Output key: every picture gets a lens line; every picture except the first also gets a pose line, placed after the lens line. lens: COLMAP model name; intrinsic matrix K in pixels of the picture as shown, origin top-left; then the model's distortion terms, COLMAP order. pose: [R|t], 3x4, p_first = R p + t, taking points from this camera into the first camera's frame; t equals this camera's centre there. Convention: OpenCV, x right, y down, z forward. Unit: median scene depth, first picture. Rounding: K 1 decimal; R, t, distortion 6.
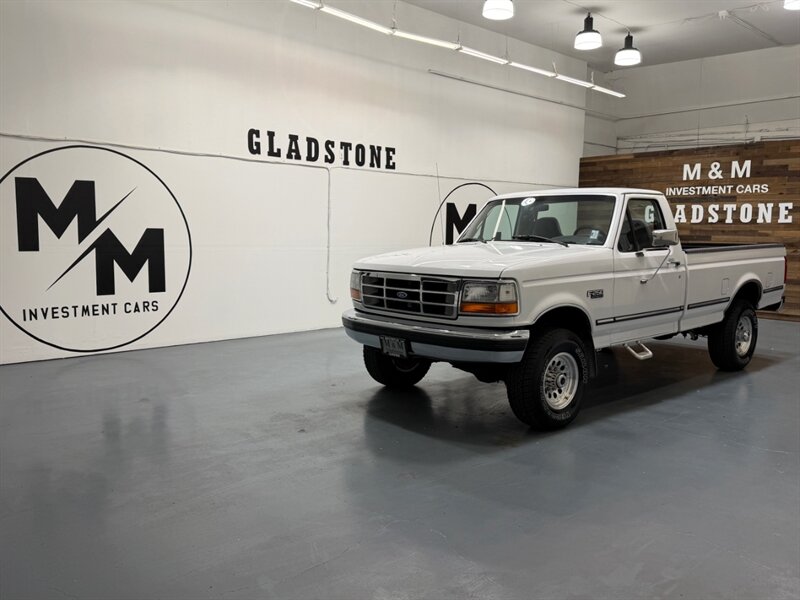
lens RADIAL K [[655.6, 0, 396.3], [0, 655.6, 304.1], [0, 0, 1]] dist [0.124910, -0.228807]
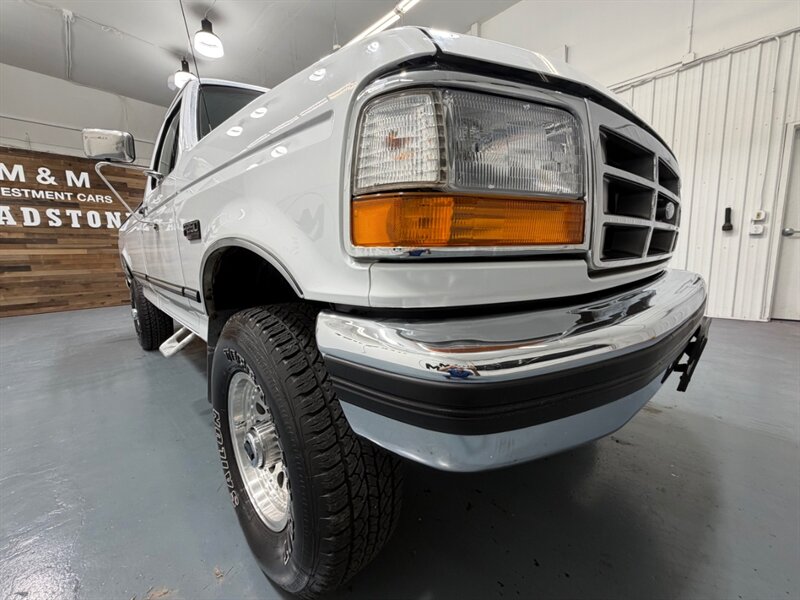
lens RADIAL K [[318.4, 0, 398.7], [0, 318.4, 299.6], [0, 0, 1]] dist [0.001132, 0.000029]
pose [[-0.045284, -0.146465, 0.988179, -0.115207], [0.143868, 0.977925, 0.151538, -0.010036], [-0.988560, 0.149030, -0.023212, 0.796532]]
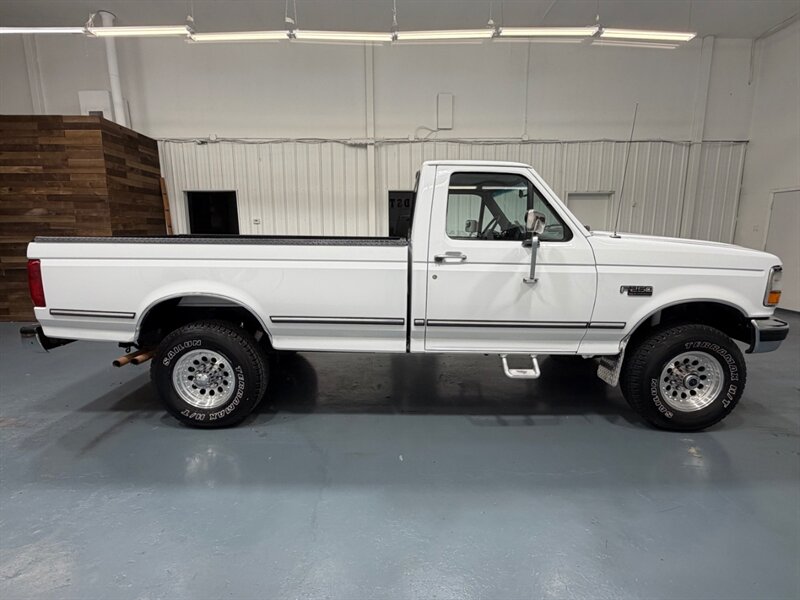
lens RADIAL K [[390.0, 0, 400.0], [0, 390.0, 300.0], [0, 0, 1]] dist [-0.000480, -0.000172]
pose [[-0.748106, -0.122084, 0.652252, -0.027984], [0.070370, 0.962792, 0.260919, -0.128522], [-0.659838, 0.241094, -0.711680, 1.265432]]
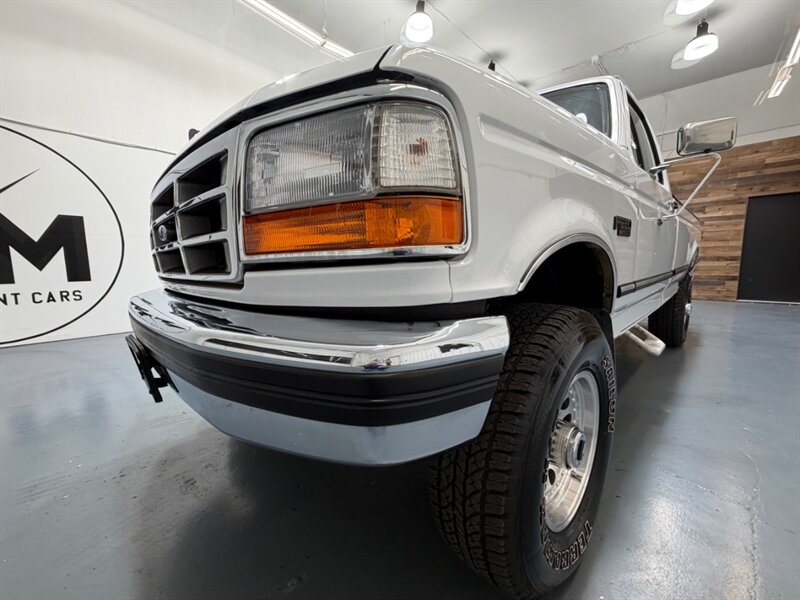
lens RADIAL K [[318.4, 0, 398.7], [0, 318.4, 299.6], [0, 0, 1]] dist [0.001132, 0.000029]
pose [[0.998515, -0.028193, 0.046625, 0.096166], [0.027791, 0.999571, 0.009237, 0.019196], [-0.046865, -0.007928, 0.998870, 0.548567]]
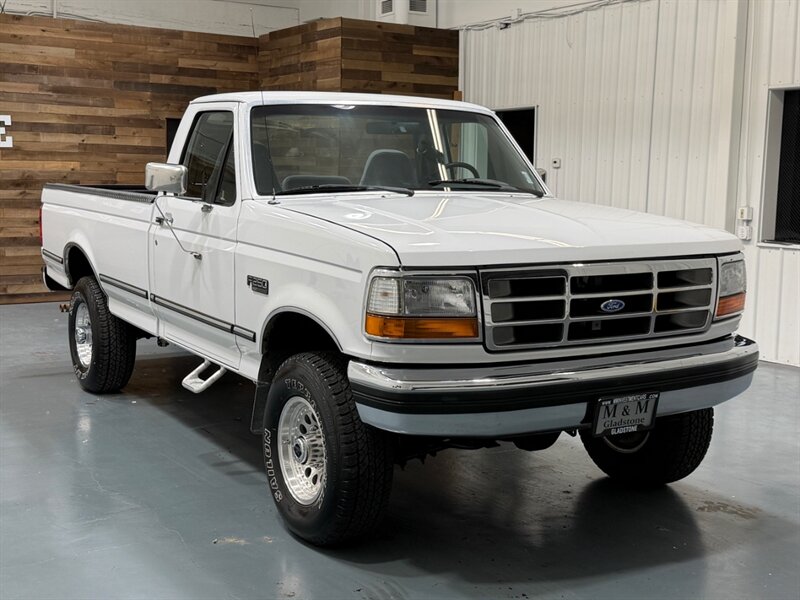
lens RADIAL K [[1070.2, 0, 403.1], [0, 1070.2, 302.0], [0, 0, 1]] dist [0.202794, -0.410994]
pose [[0.180391, -0.126016, 0.975489, -0.547850], [0.099095, 0.989041, 0.109441, -0.082243], [-0.978590, 0.076924, 0.190902, 0.684850]]
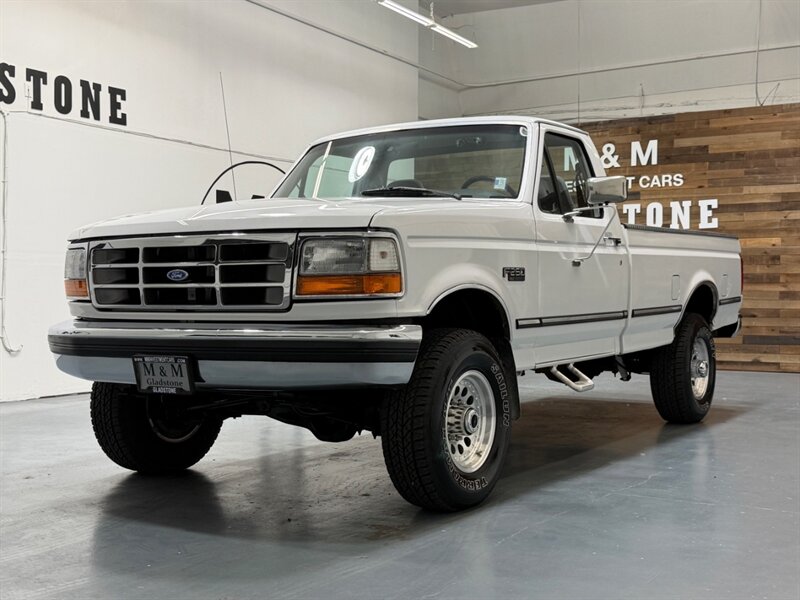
lens RADIAL K [[1010.7, 0, 403.9], [0, 1010.7, 299.6], [0, 0, 1]] dist [0.191927, -0.441104]
pose [[0.959640, -0.011256, 0.281006, -0.032213], [0.039518, 0.994682, -0.095113, 0.061773], [-0.278441, 0.102379, 0.954981, 0.117170]]
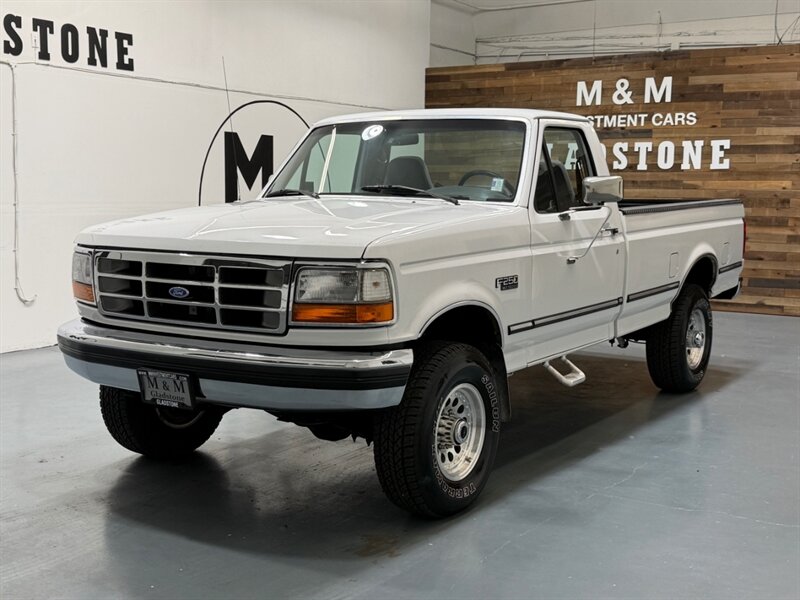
lens RADIAL K [[1011.8, 0, 400.0], [0, 1011.8, 300.0], [0, 0, 1]] dist [0.195429, -0.474446]
pose [[0.964990, -0.027404, 0.260850, -0.024177], [0.026064, 0.999623, 0.008595, -0.007095], [-0.260988, -0.001495, 0.965341, 0.091979]]
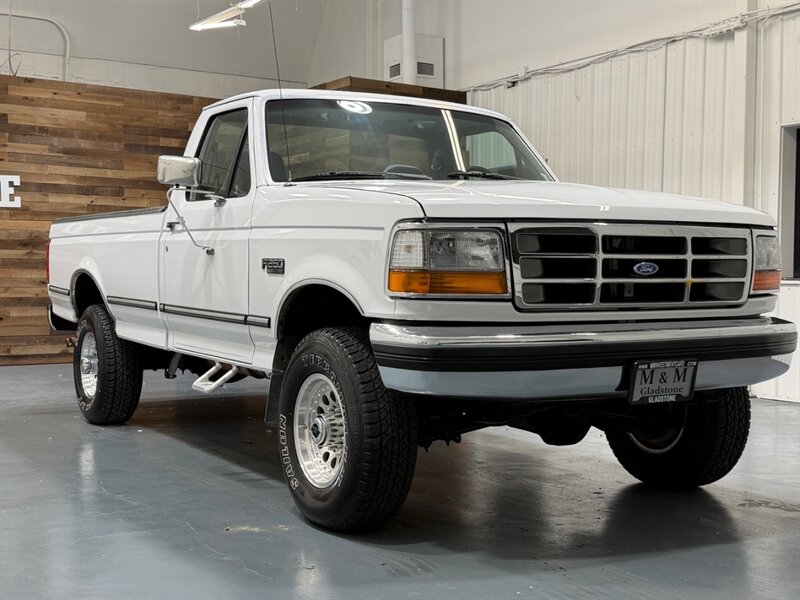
lens RADIAL K [[1070.2, 0, 403.1], [0, 1070.2, 302.0], [0, 0, 1]] dist [0.202794, -0.410994]
pose [[0.182358, -0.031254, 0.982735, -0.531620], [0.105719, 0.994324, 0.012005, -0.012499], [-0.977532, 0.101704, 0.184627, 0.705493]]
